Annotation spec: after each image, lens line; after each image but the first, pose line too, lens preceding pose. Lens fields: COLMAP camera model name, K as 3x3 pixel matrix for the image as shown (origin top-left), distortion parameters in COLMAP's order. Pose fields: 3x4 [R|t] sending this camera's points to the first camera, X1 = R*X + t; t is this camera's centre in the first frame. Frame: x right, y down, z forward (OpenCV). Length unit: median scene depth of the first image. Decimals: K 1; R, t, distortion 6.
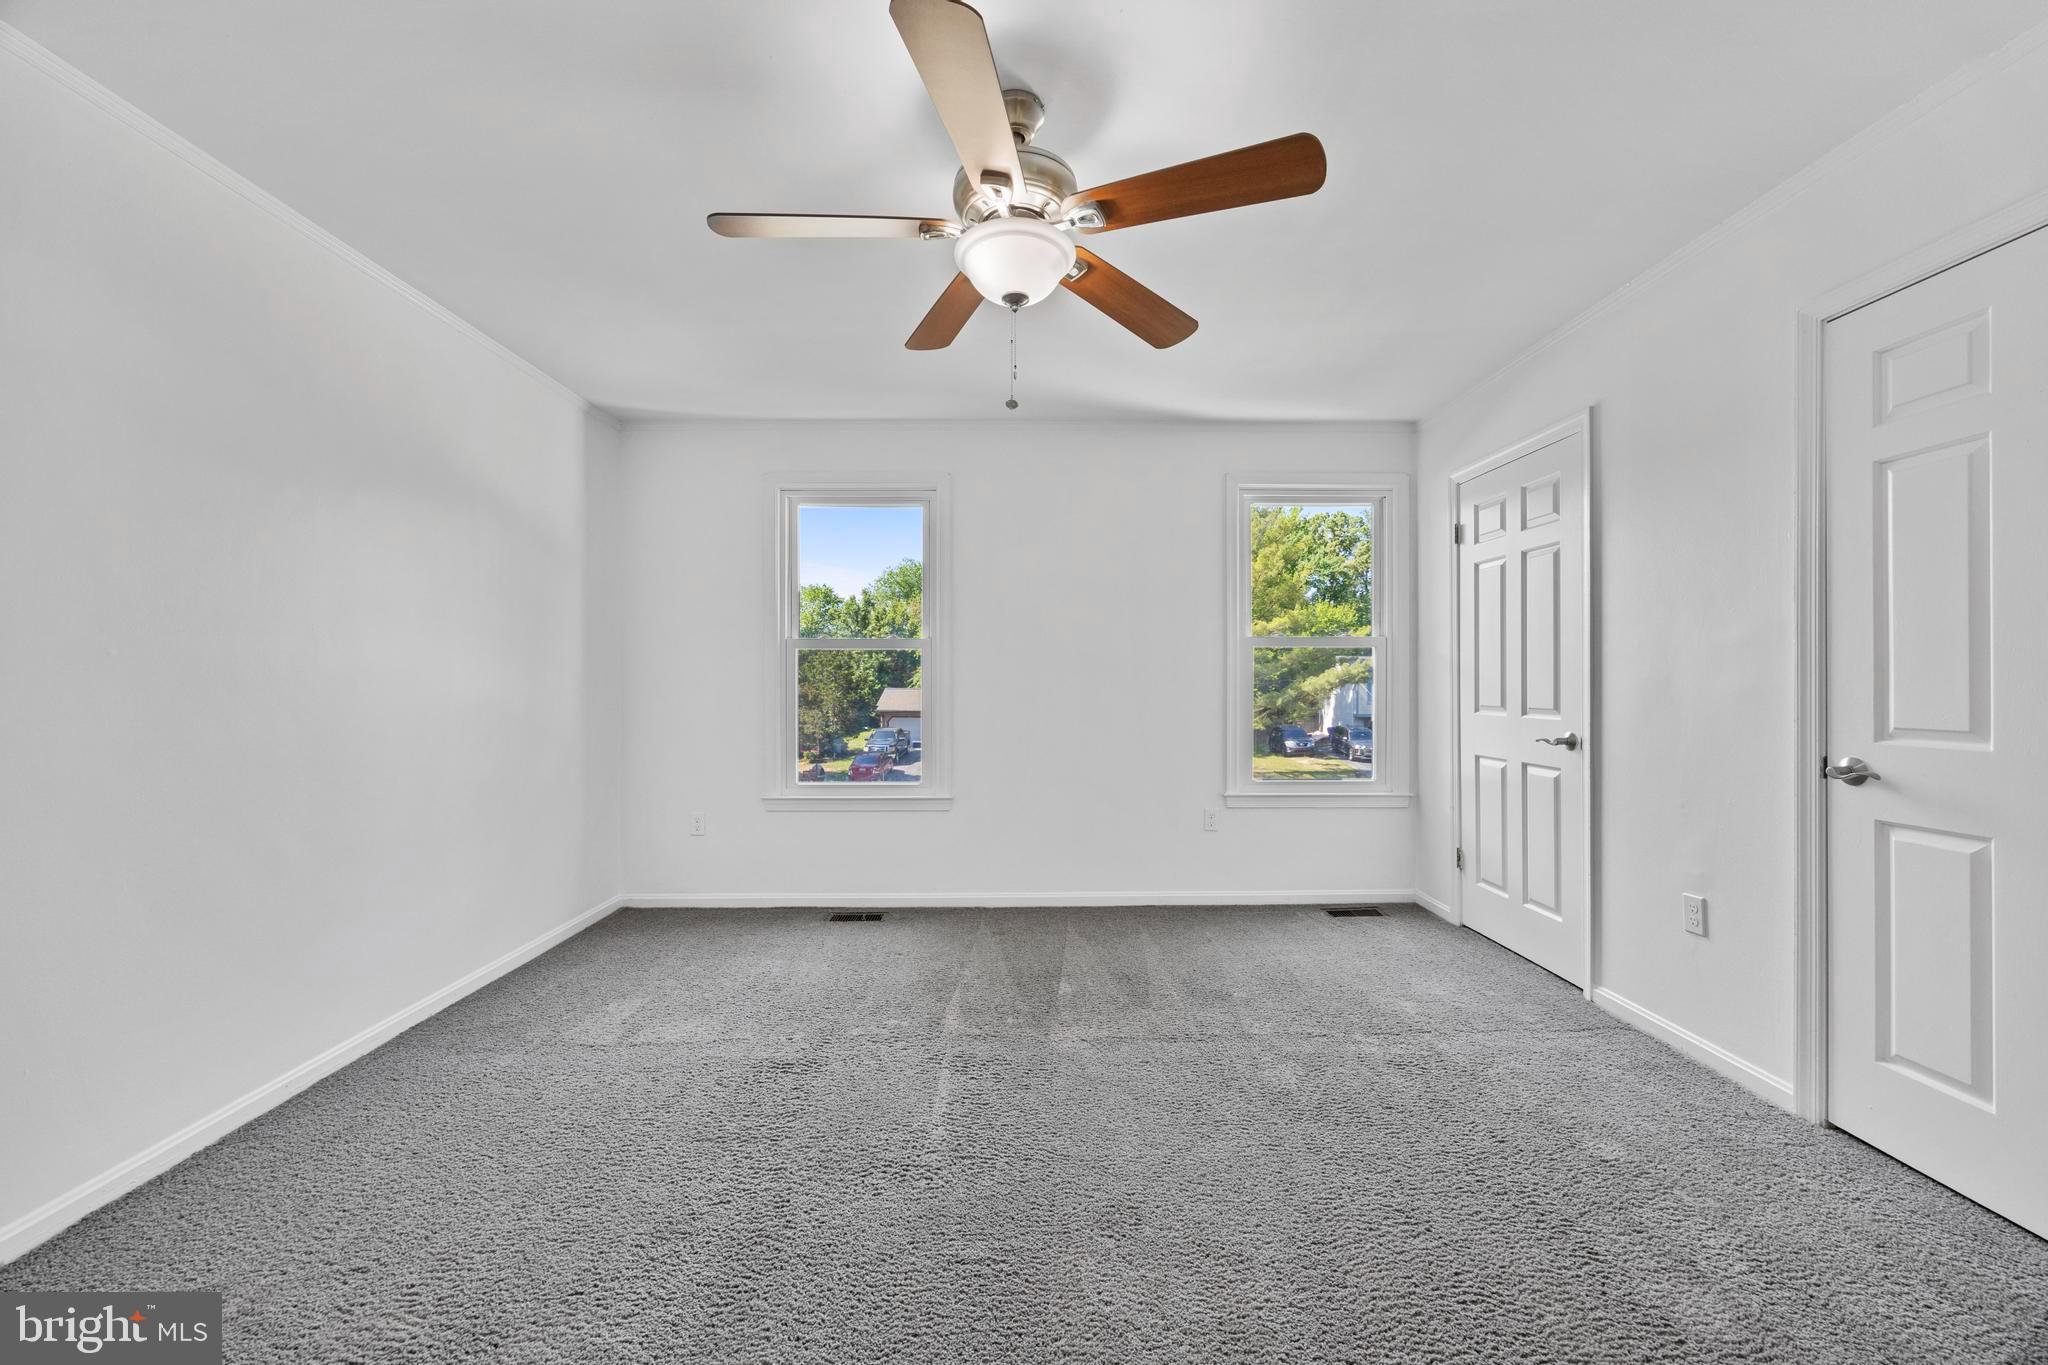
lens RADIAL K [[796.5, 0, 1034.1], [0, 796.5, 677.1], [0, 0, 1]] dist [-0.006850, 0.000541]
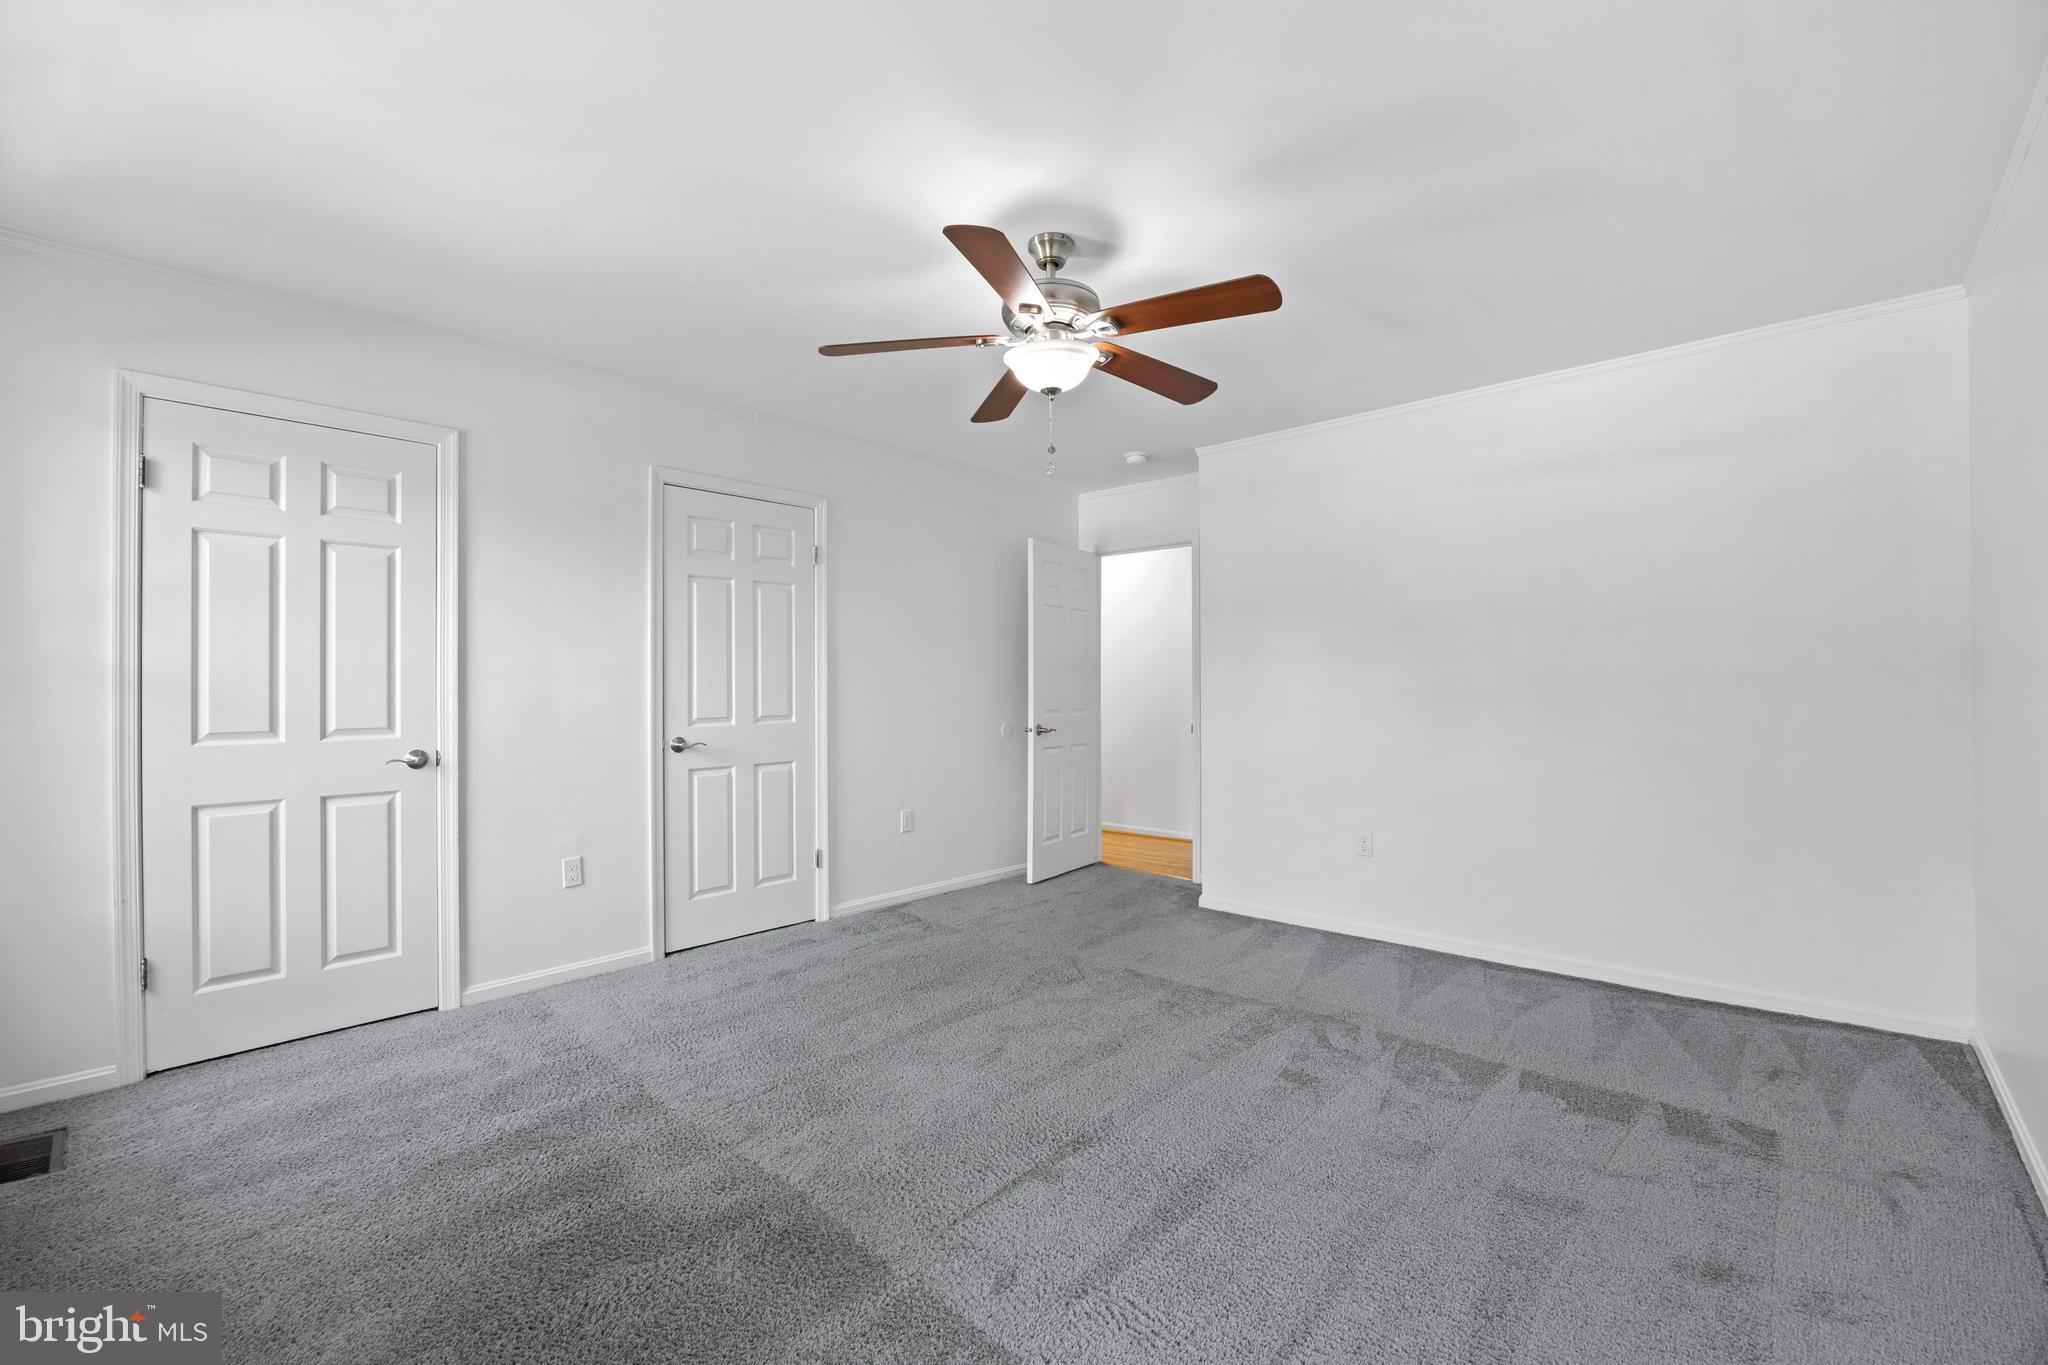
lens RADIAL K [[927.3, 0, 1041.7], [0, 927.3, 678.4], [0, 0, 1]] dist [-0.016325, 0.000865]
pose [[-0.748656, 0.005688, 0.662935, -0.658139], [0.000281, 0.999966, -0.008262, -0.008541], [-0.662959, -0.005999, -0.748632, 1.396908]]
